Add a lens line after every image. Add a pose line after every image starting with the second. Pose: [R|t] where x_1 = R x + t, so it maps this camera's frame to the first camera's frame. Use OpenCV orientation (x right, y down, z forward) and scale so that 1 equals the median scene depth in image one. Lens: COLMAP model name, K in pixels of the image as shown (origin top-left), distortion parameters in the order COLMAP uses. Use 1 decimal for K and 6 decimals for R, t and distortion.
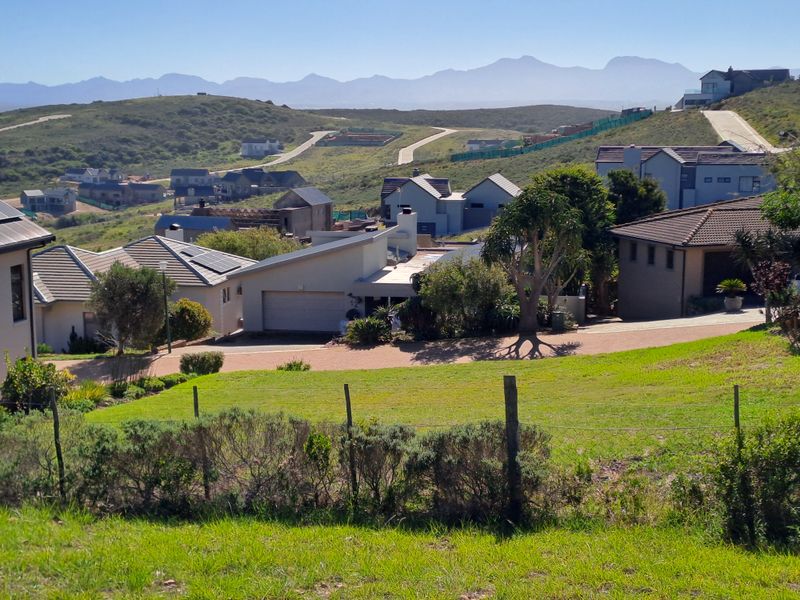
lens RADIAL K [[1186.0, 0, 391.8], [0, 1186.0, 301.5], [0, 0, 1]] dist [0.113212, 0.030107]
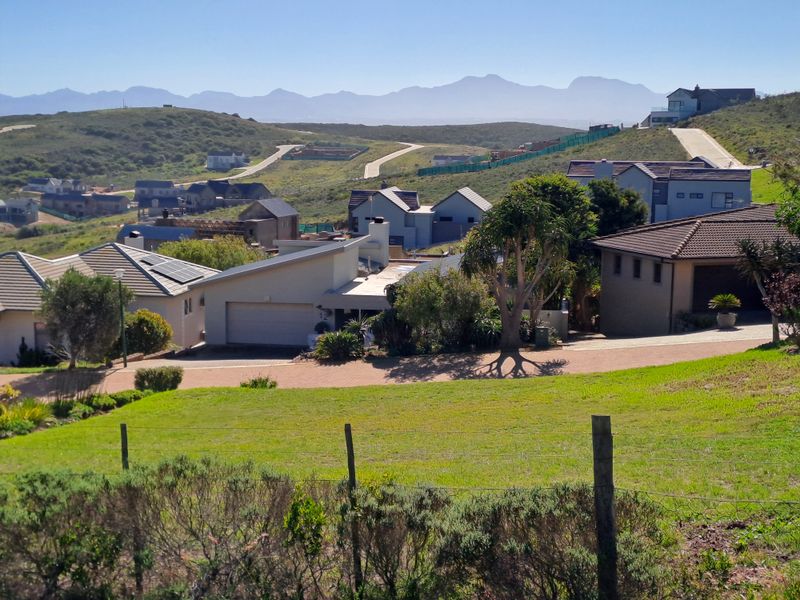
lens RADIAL K [[1178.7, 0, 381.7], [0, 1178.7, 300.6], [0, 0, 1]] dist [0.116348, -0.003802]
pose [[0.999697, 0.010489, 0.022263, -0.006299], [-0.010190, 0.999857, -0.013513, 0.001522], [-0.022401, 0.013282, 0.999661, 0.059892]]
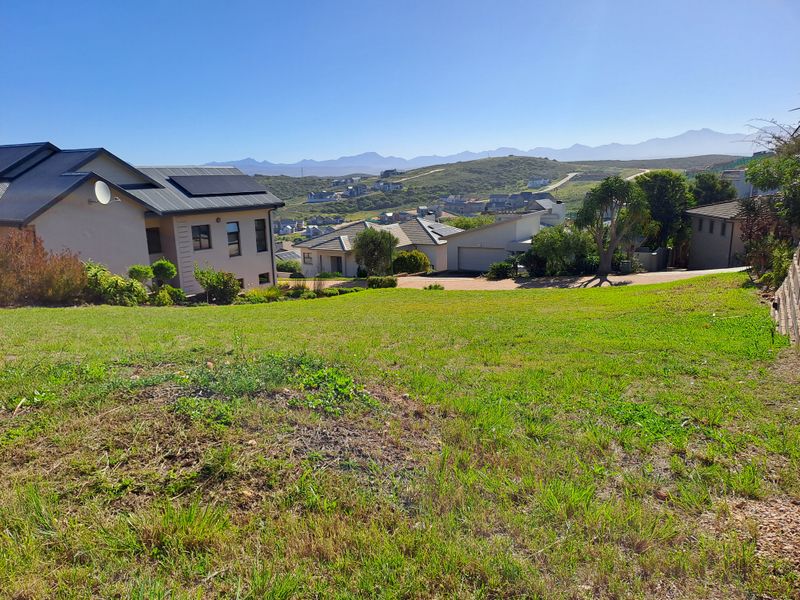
lens RADIAL K [[586.3, 0, 397.0], [0, 586.3, 301.7], [0, 0, 1]] dist [0.137158, -0.204650]
pose [[0.937580, 0.055273, -0.343348, 0.109717], [-0.033086, 0.996988, 0.070149, 0.013997], [0.346192, -0.054410, 0.936585, 0.162800]]
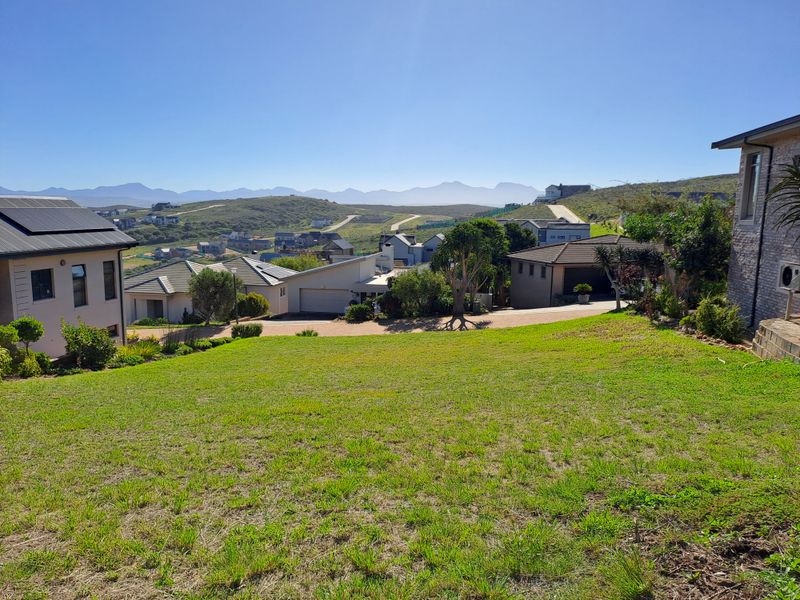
lens RADIAL K [[586.3, 0, 397.0], [0, 586.3, 301.7], [0, 0, 1]] dist [0.137158, -0.204650]
pose [[0.999780, 0.014223, 0.015445, 0.016091], [-0.014200, 0.999898, -0.001562, 0.009481], [-0.015466, 0.001342, 0.999879, 0.170436]]
